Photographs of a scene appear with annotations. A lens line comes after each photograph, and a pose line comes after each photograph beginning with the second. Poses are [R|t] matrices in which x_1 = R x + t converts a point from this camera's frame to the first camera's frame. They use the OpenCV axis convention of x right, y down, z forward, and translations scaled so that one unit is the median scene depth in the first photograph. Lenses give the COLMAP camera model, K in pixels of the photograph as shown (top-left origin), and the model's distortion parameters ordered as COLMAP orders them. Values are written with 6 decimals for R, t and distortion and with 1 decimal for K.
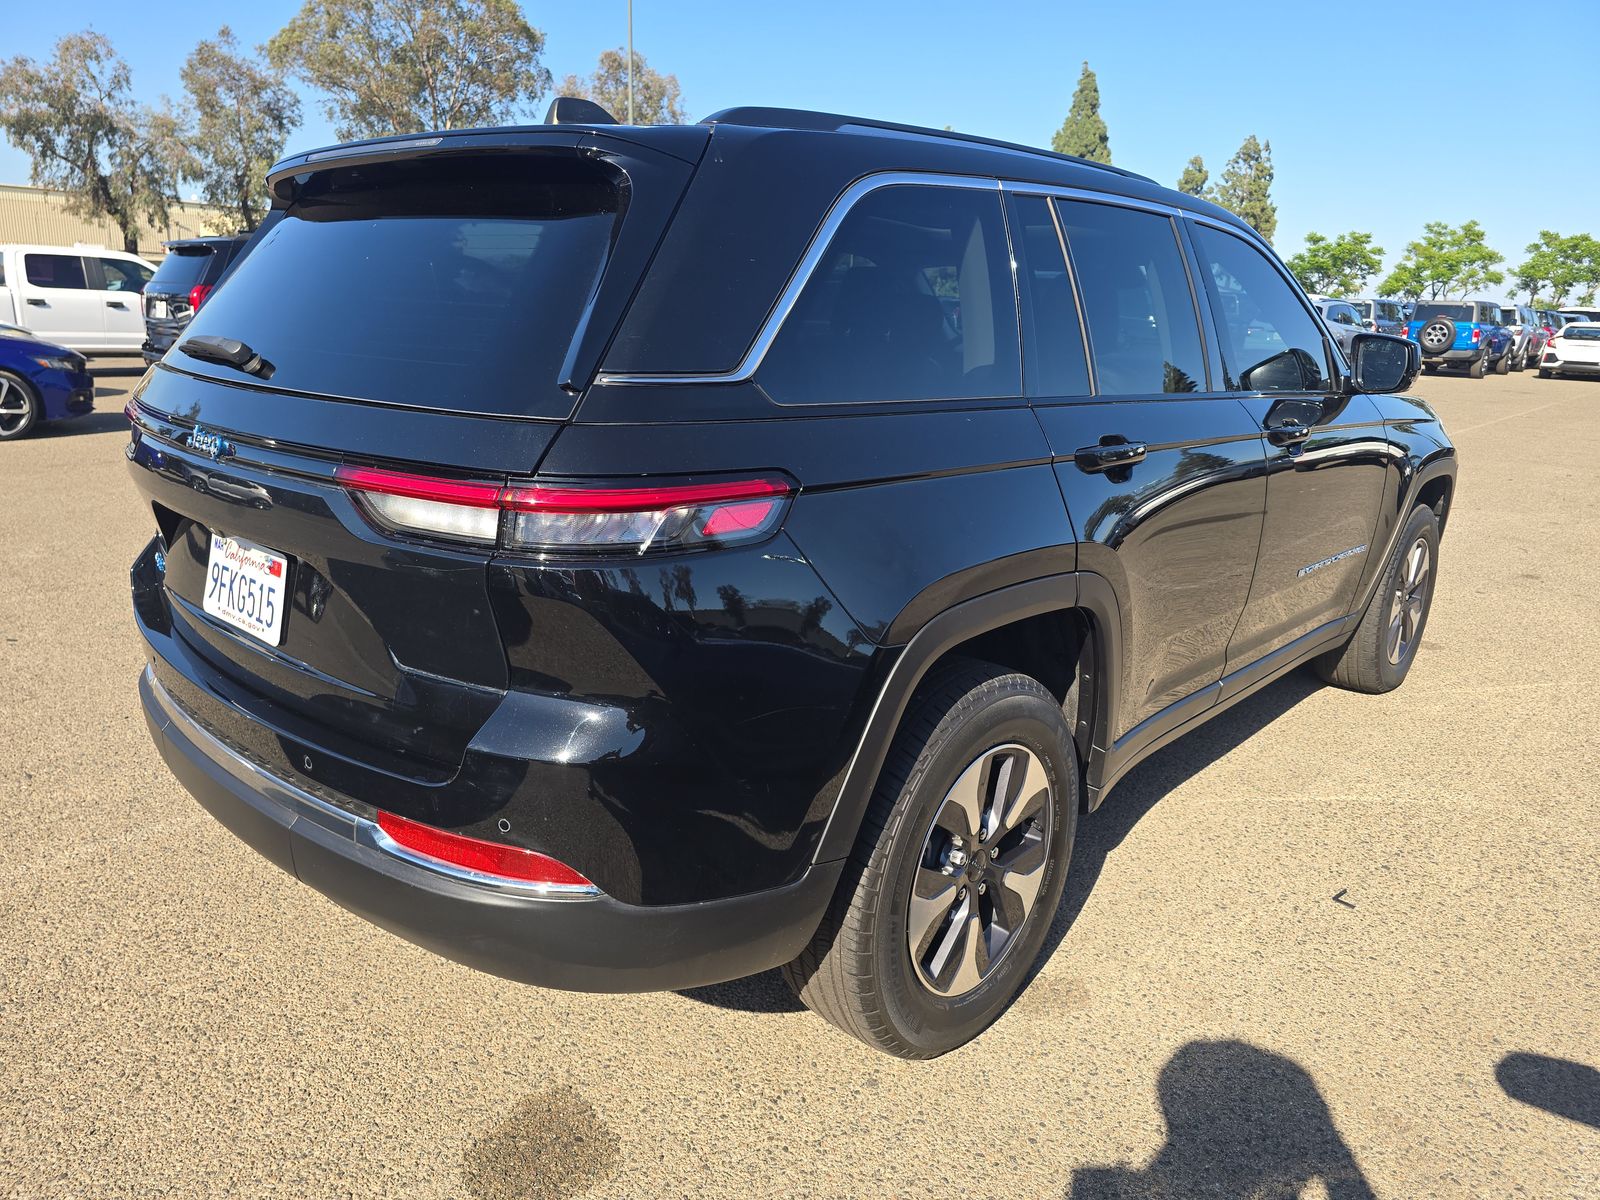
lens RADIAL K [[1075.7, 0, 799.1], [0, 1075.7, 604.6], [0, 0, 1]] dist [0.001322, -0.001720]
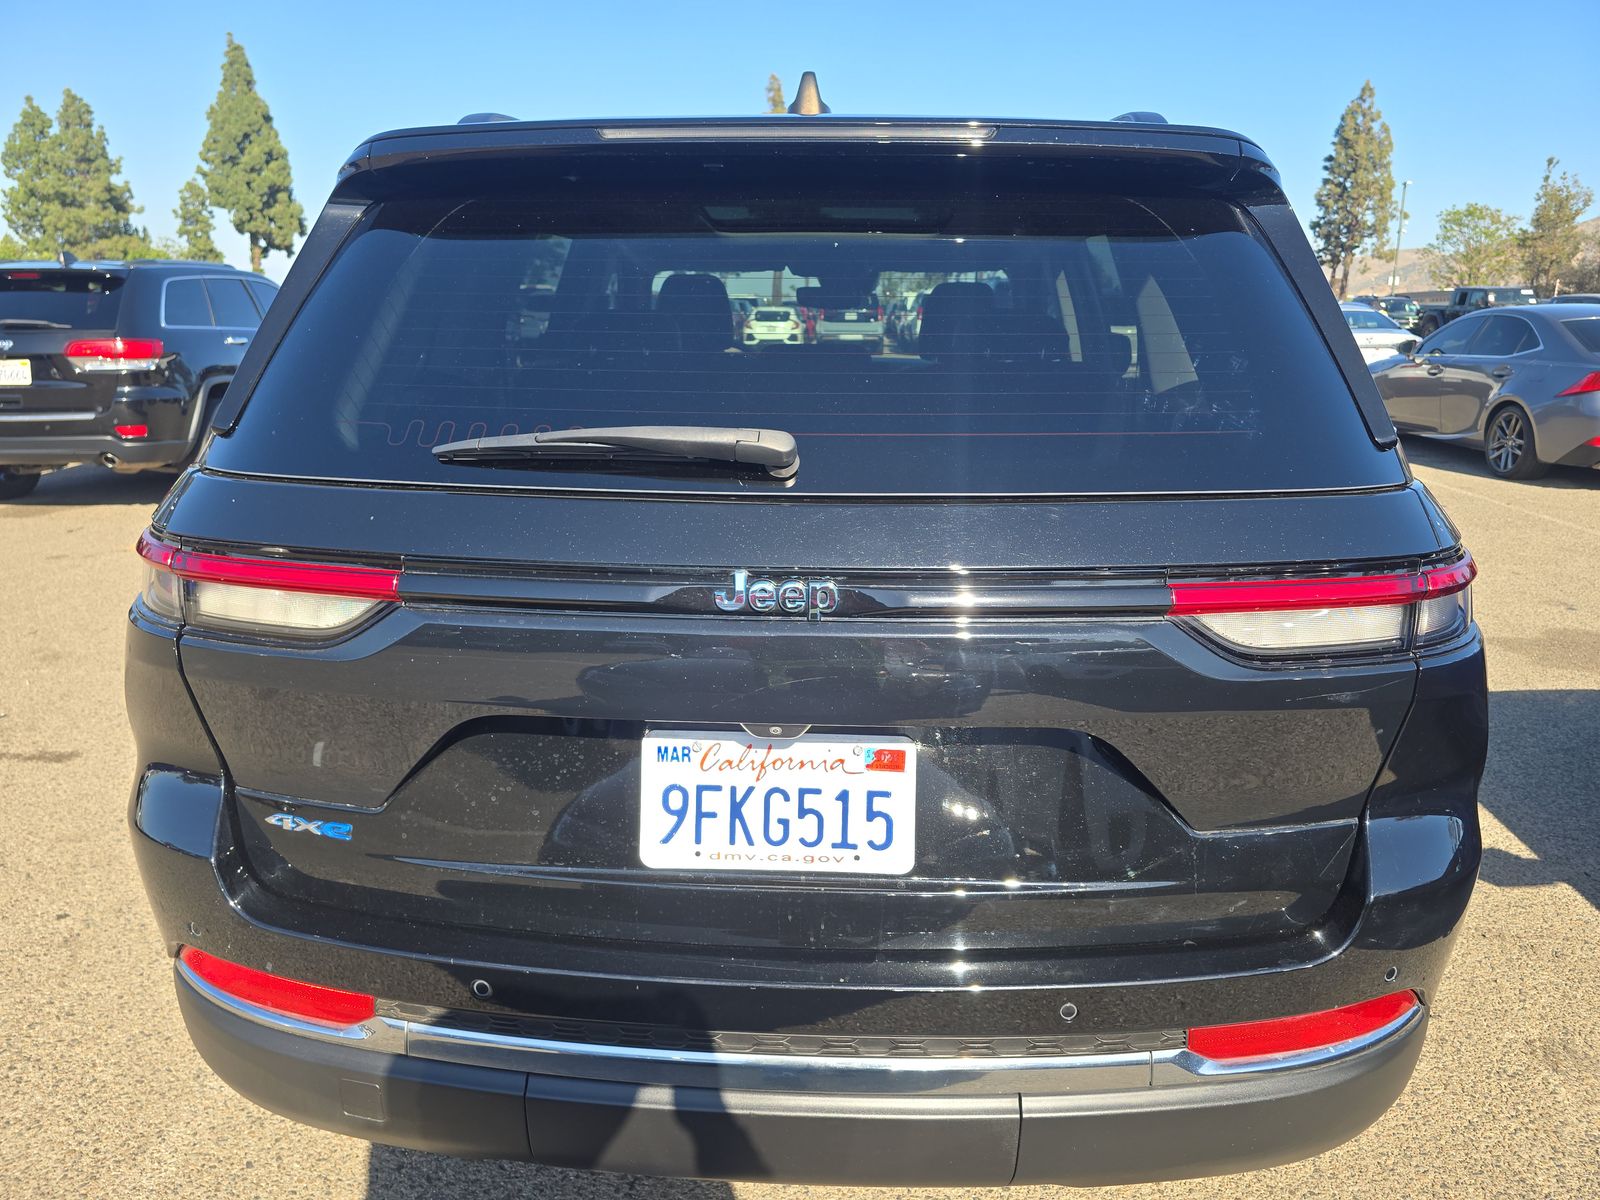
lens RADIAL K [[1075.7, 0, 800.1], [0, 1075.7, 585.9], [0, 0, 1]] dist [0.001322, -0.001720]
pose [[0.762740, -0.176998, 0.622013, -0.063497], [0.181188, 0.981784, 0.057192, -0.012792], [-0.620805, 0.069079, 0.780916, 0.035593]]
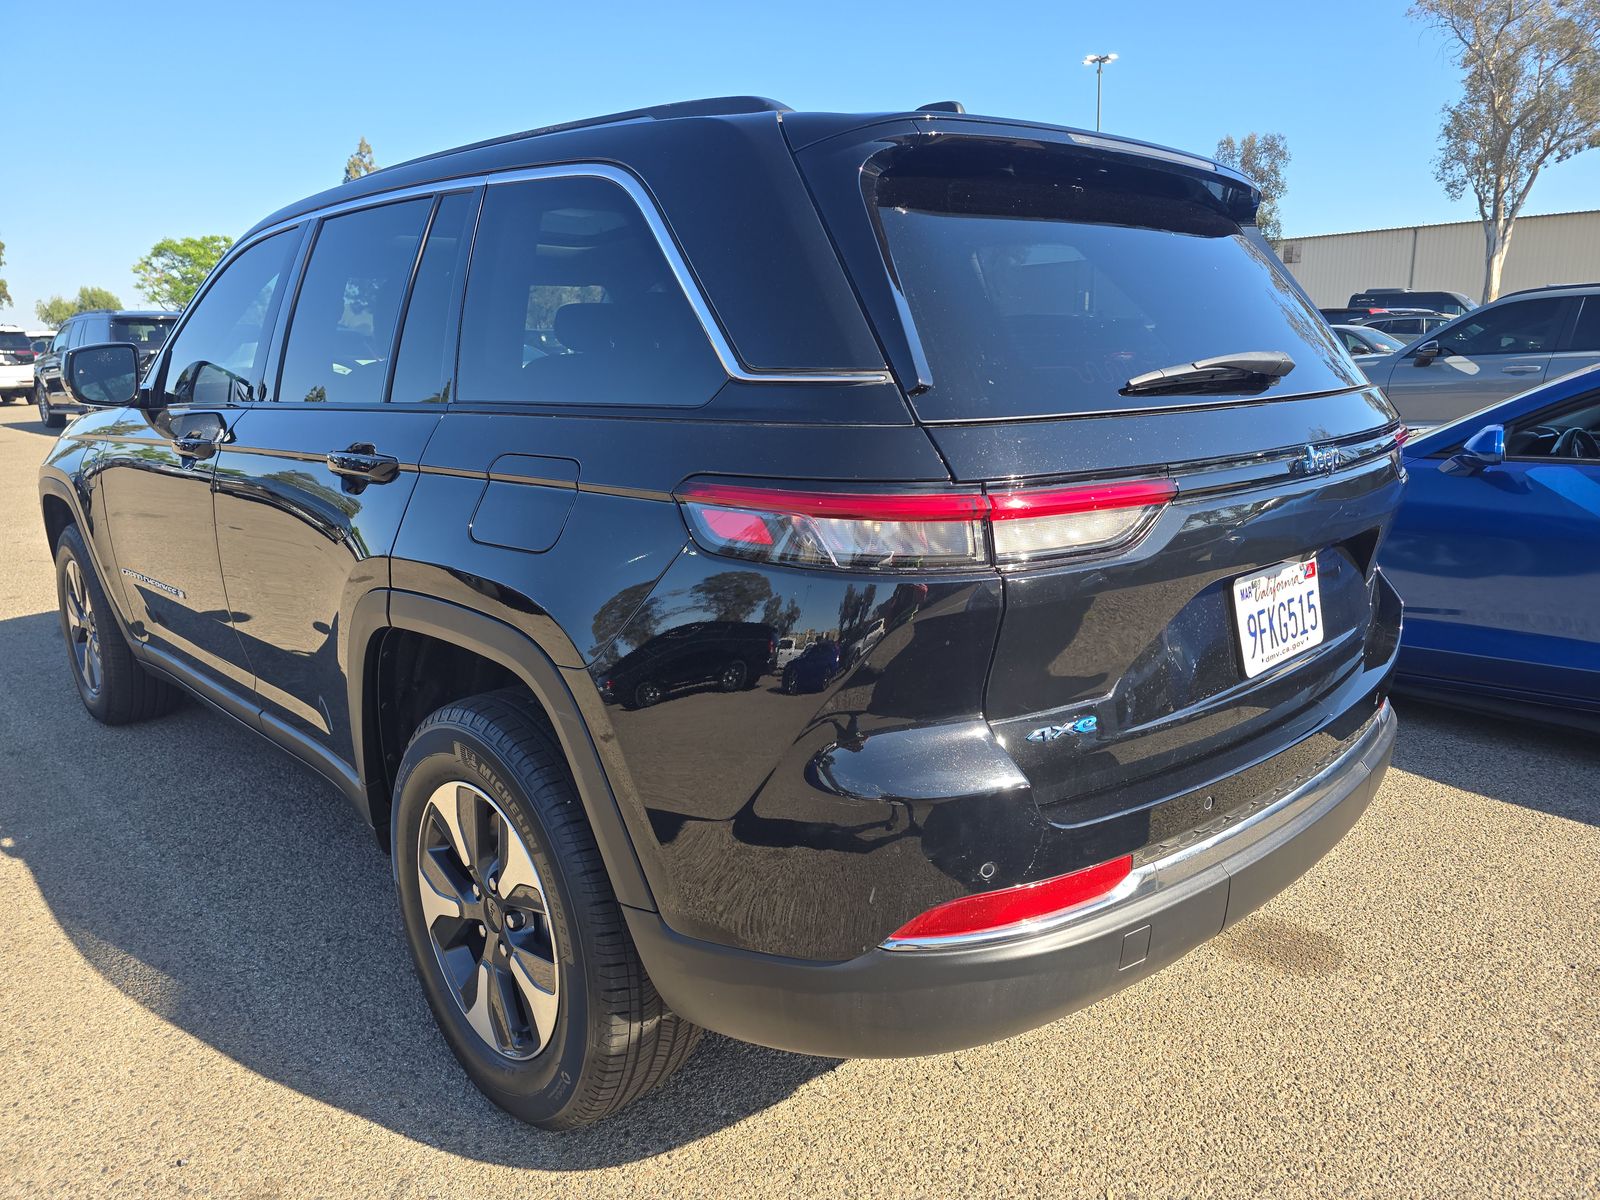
lens RADIAL K [[1075.7, 0, 802.6], [0, 1075.7, 608.5], [0, 0, 1]] dist [0.001322, -0.001720]
pose [[0.069939, -0.255589, 0.964252, -0.103372], [0.281650, 0.932351, 0.226705, -0.024950], [-0.956965, 0.255726, 0.137195, 0.091521]]
